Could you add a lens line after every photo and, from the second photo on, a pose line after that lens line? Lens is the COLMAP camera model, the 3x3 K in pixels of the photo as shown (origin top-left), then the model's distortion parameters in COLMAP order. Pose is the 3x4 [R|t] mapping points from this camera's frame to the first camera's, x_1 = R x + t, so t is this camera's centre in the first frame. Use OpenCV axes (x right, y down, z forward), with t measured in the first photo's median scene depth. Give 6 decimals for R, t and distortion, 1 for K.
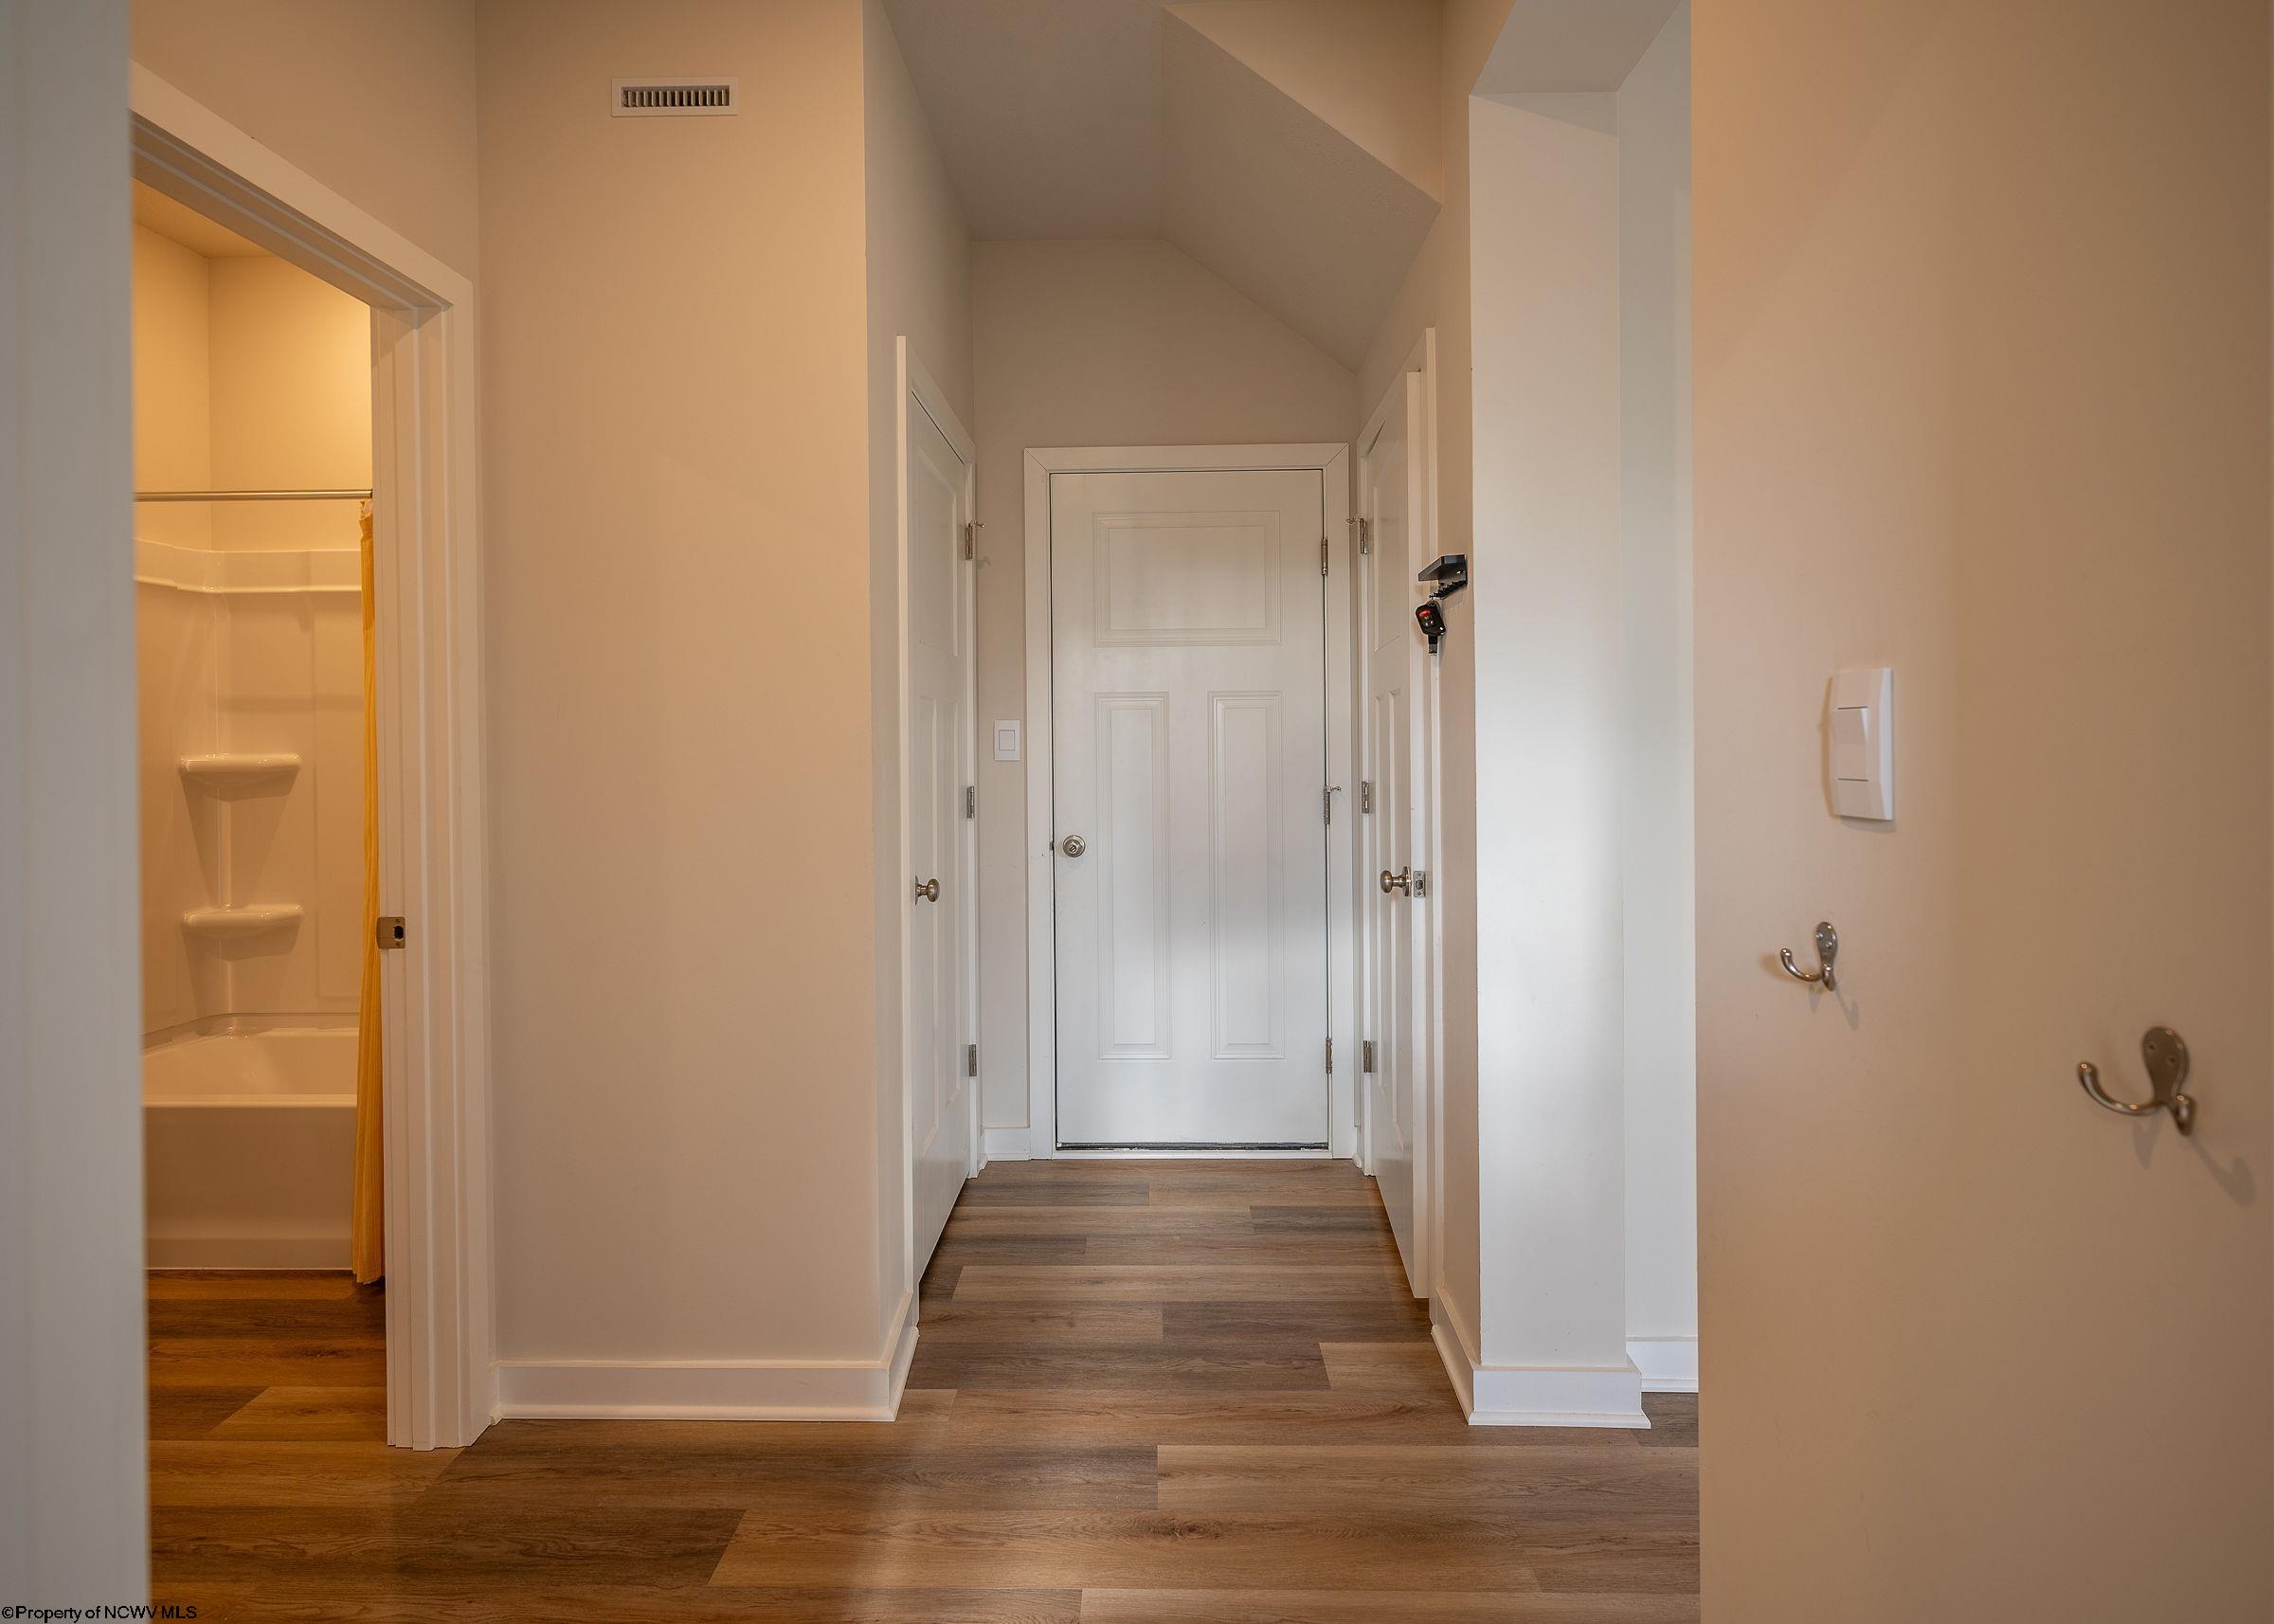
lens RADIAL K [[1182.3, 0, 1137.0], [0, 1182.3, 804.6], [0, 0, 1]] dist [-0.028786, 0.000154]
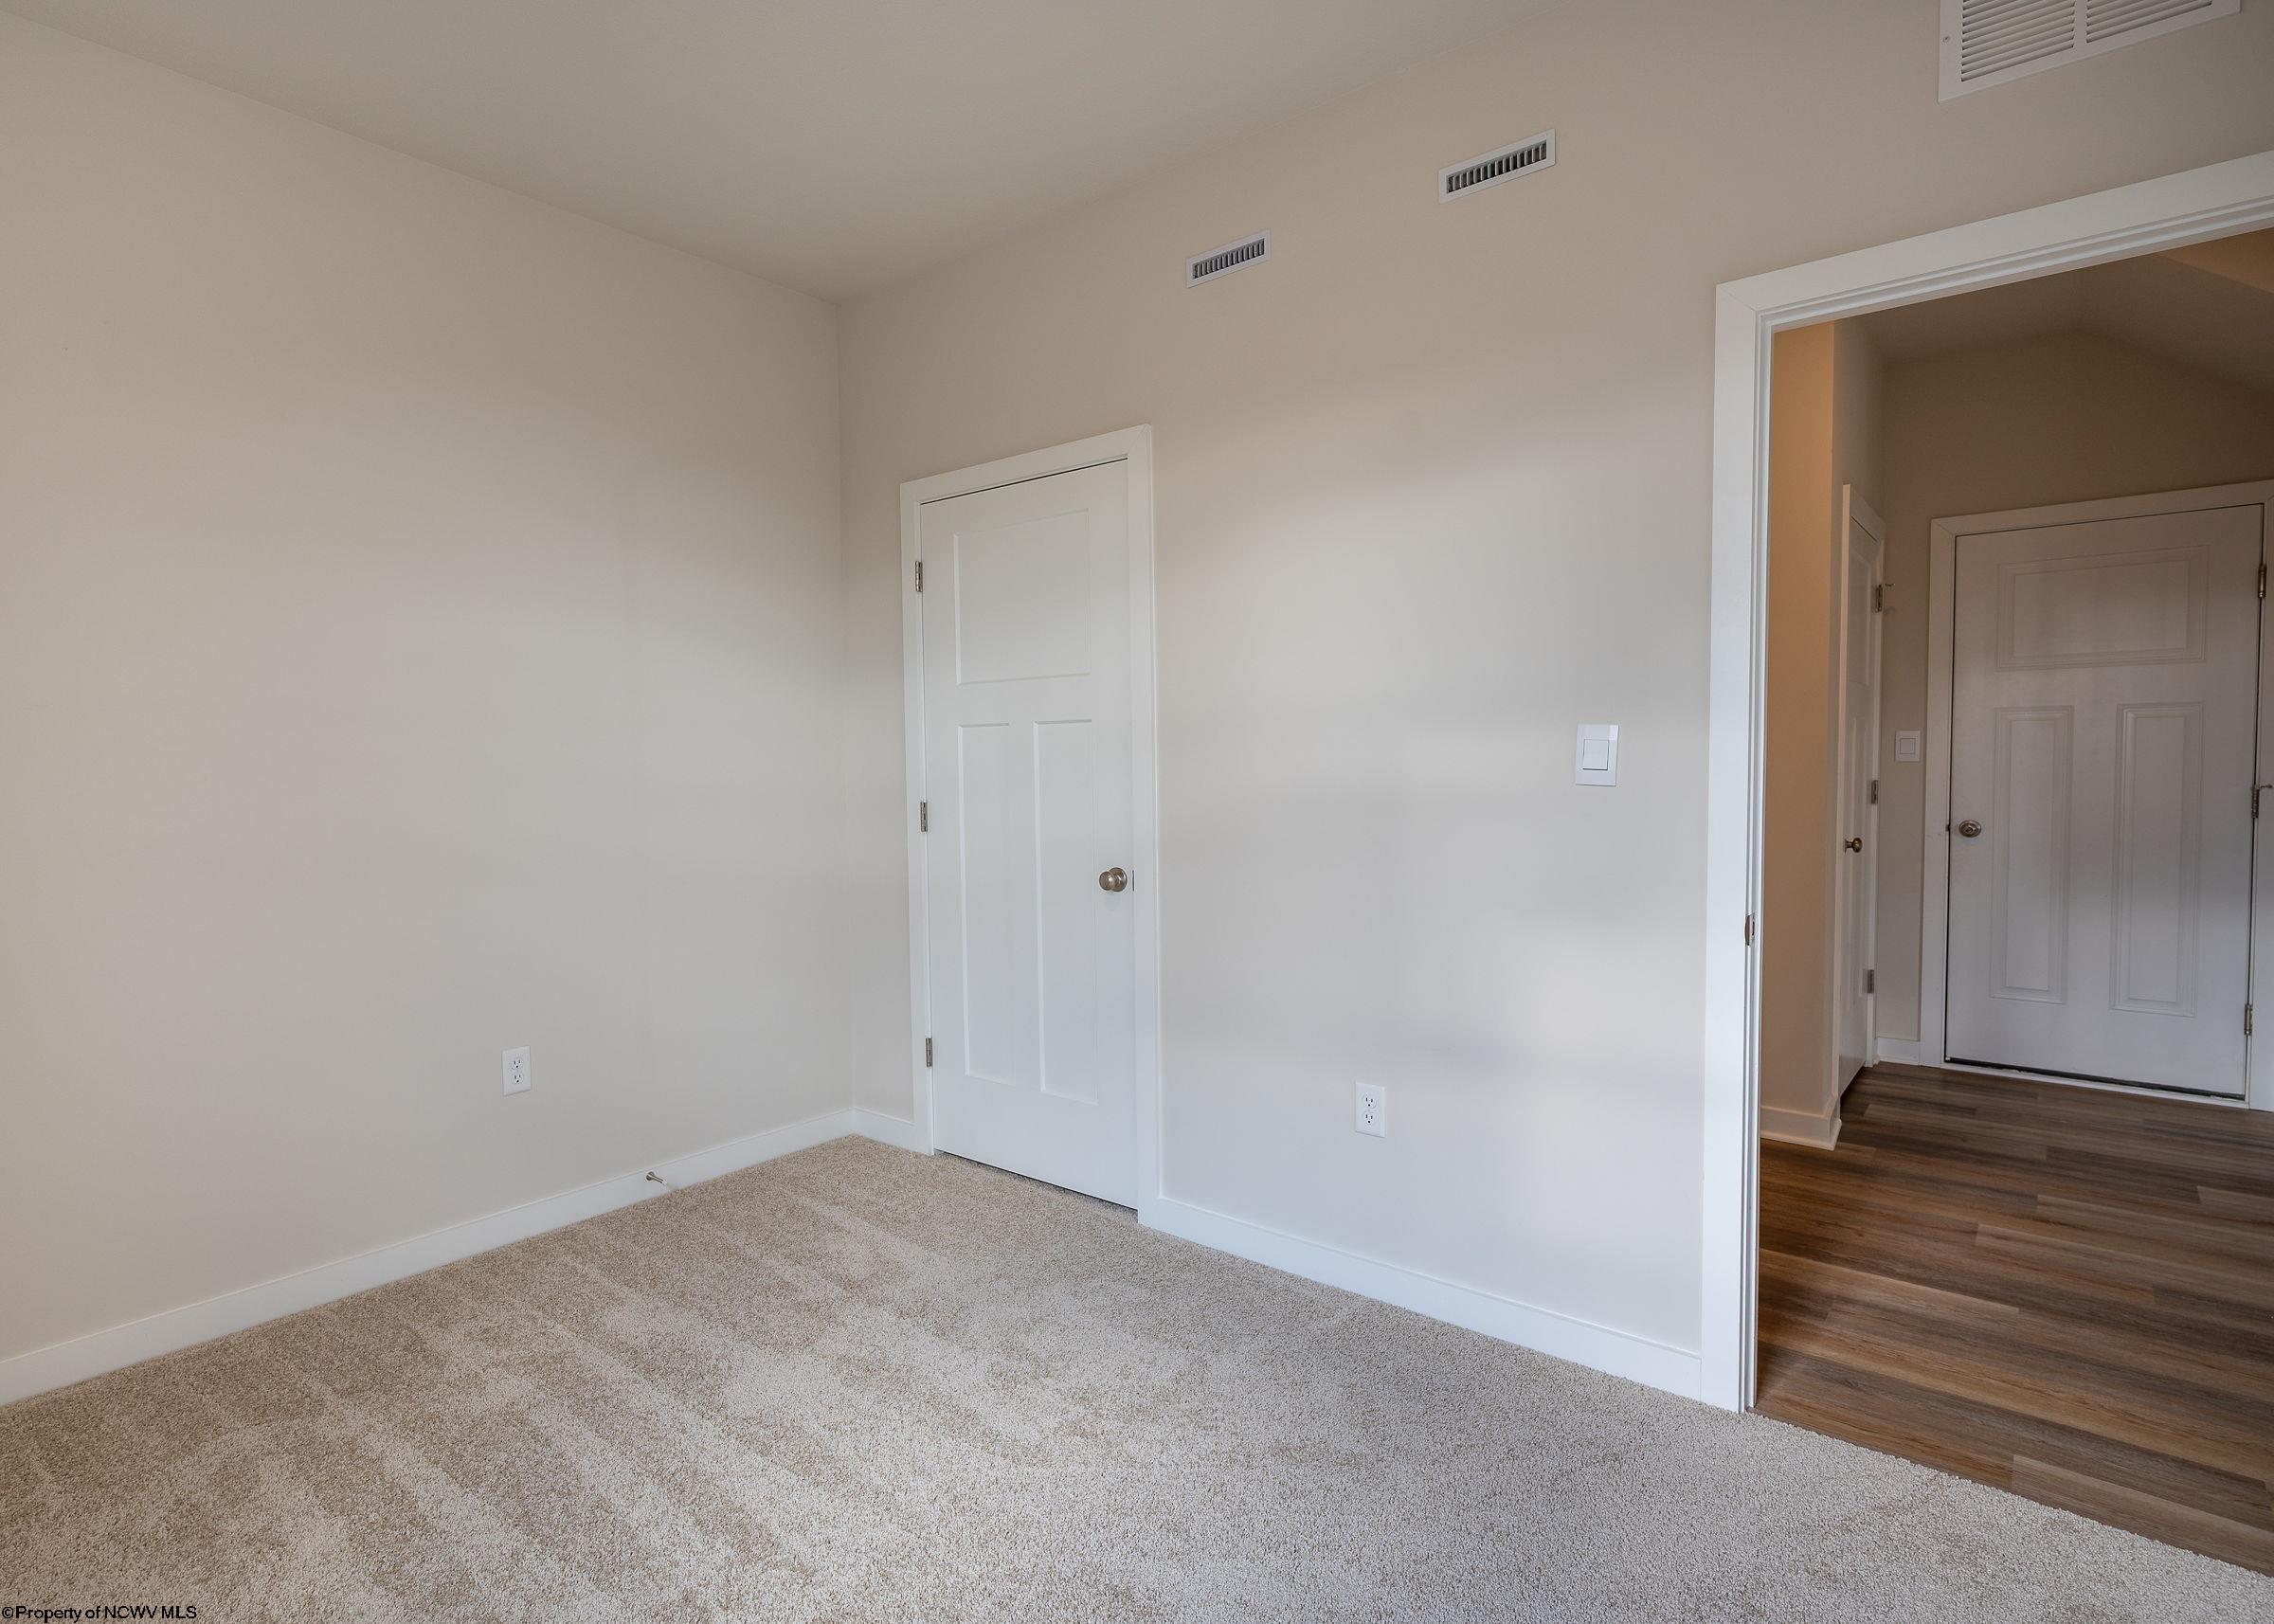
lens RADIAL K [[1105.7, 0, 1117.1], [0, 1105.7, 805.7], [0, 0, 1]] dist [0.005713, 0.001793]
pose [[0.768294, 0.027733, -0.639496, 0.004943], [-0.028911, 0.999545, 0.008613, 0.027613], [0.639444, 0.011871, 0.768746, -0.525588]]
